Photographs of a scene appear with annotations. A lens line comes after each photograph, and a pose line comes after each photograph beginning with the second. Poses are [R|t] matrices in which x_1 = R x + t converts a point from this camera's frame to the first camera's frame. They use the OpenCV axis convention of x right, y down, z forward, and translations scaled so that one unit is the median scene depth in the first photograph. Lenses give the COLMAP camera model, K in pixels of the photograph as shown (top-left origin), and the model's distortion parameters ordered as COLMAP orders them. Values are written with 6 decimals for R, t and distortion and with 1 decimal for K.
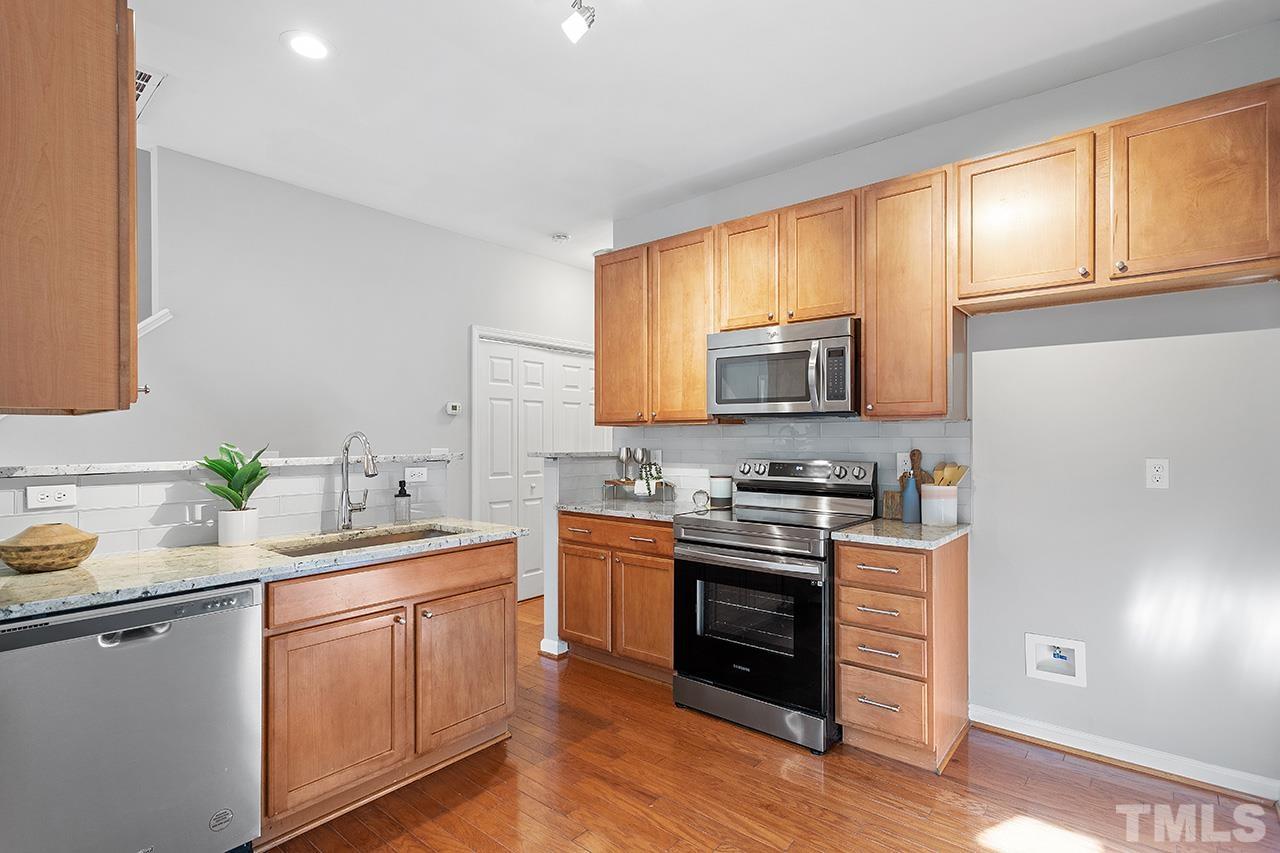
lens RADIAL K [[622.2, 0, 639.1], [0, 622.2, 433.8], [0, 0, 1]] dist [0.001256, 0.000640]
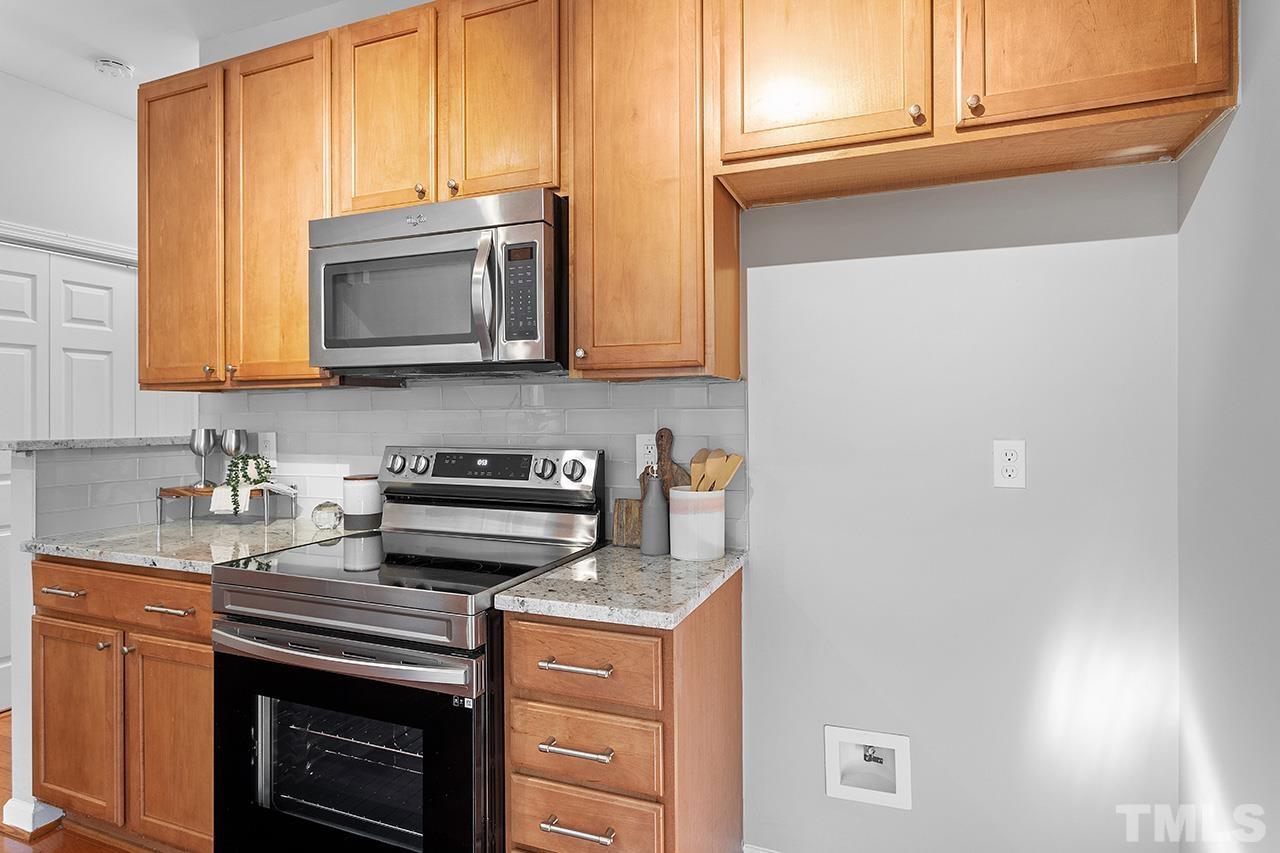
lens RADIAL K [[689.6, 0, 639.6], [0, 689.6, 405.3], [0, 0, 1]] dist [-0.013494, 0.001201]
pose [[0.950032, -0.001888, 0.312148, 0.210717], [0.003044, 0.999990, -0.003216, 0.004893], [-0.312138, 0.004006, 0.950028, 0.368220]]
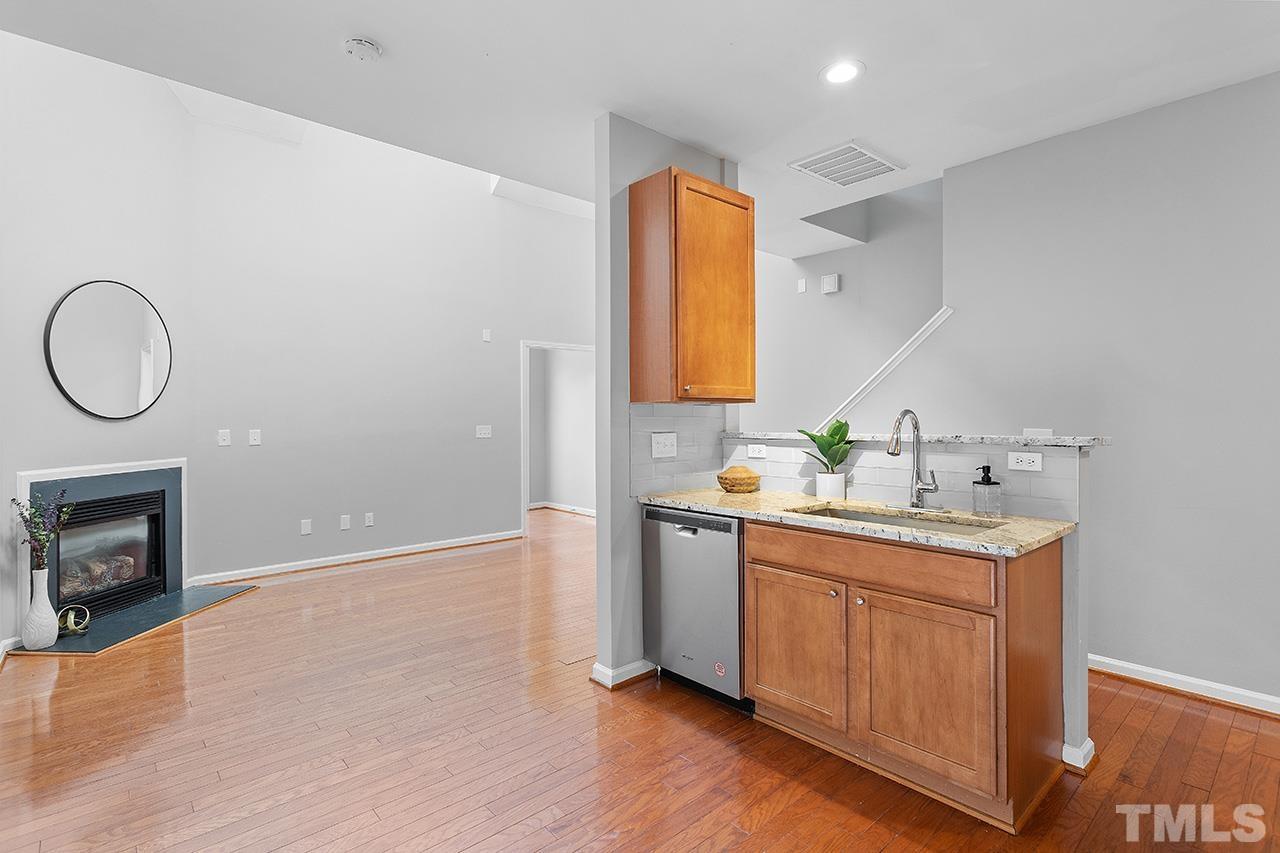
lens RADIAL K [[615.8, 0, 633.8], [0, 615.8, 416.2], [0, 0, 1]] dist [0.000856, -0.000185]
pose [[-0.150185, 0.002660, -0.988654, 0.498667], [0.010020, 0.999949, 0.001168, 0.000987], [0.988607, -0.009731, -0.150204, 0.610435]]
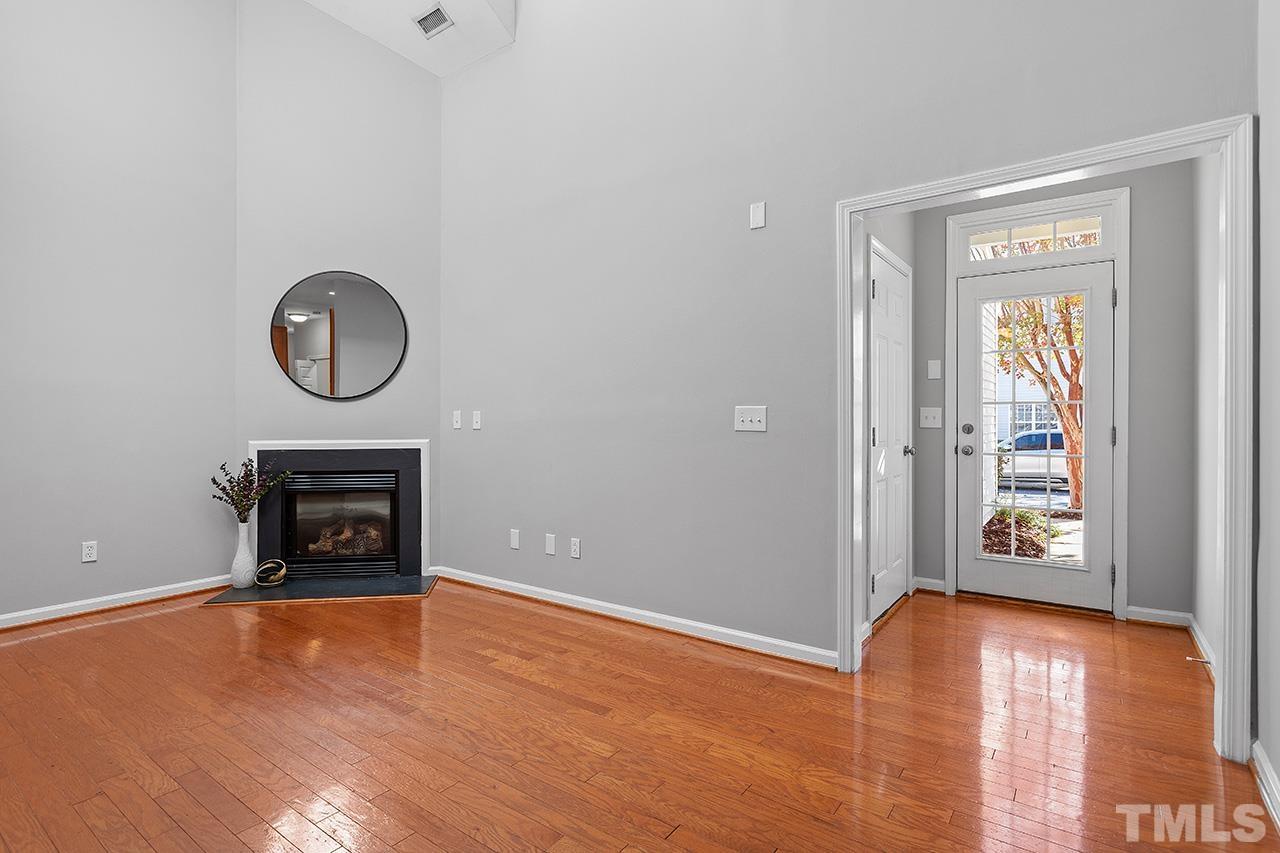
lens RADIAL K [[627.9, 0, 634.9], [0, 627.9, 423.7], [0, 0, 1]] dist [-0.007799, 0.001737]
pose [[-0.997997, 0.005161, -0.063051, -1.281237], [0.005137, 0.999987, 0.000537, 0.060235], [0.063053, 0.000212, -0.998010, 0.799674]]
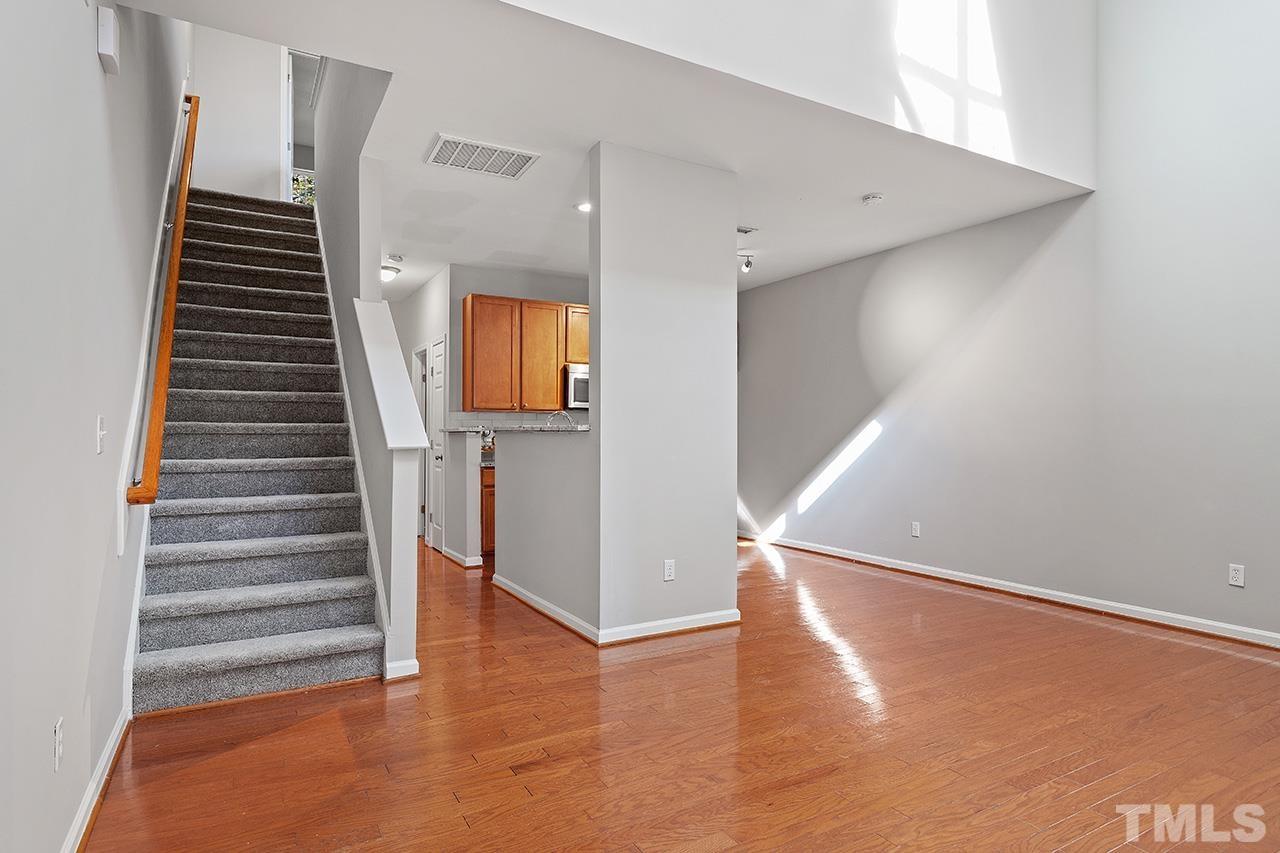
lens RADIAL K [[700.3, 0, 640.0], [0, 700.3, 426.5], [0, 0, 1]] dist [0.001034, 0.000882]
pose [[0.347930, 0.013810, 0.937419, -1.905635], [-0.007142, 0.999902, -0.012080, 0.053483], [-0.937493, -0.002493, 0.347994, 0.085241]]
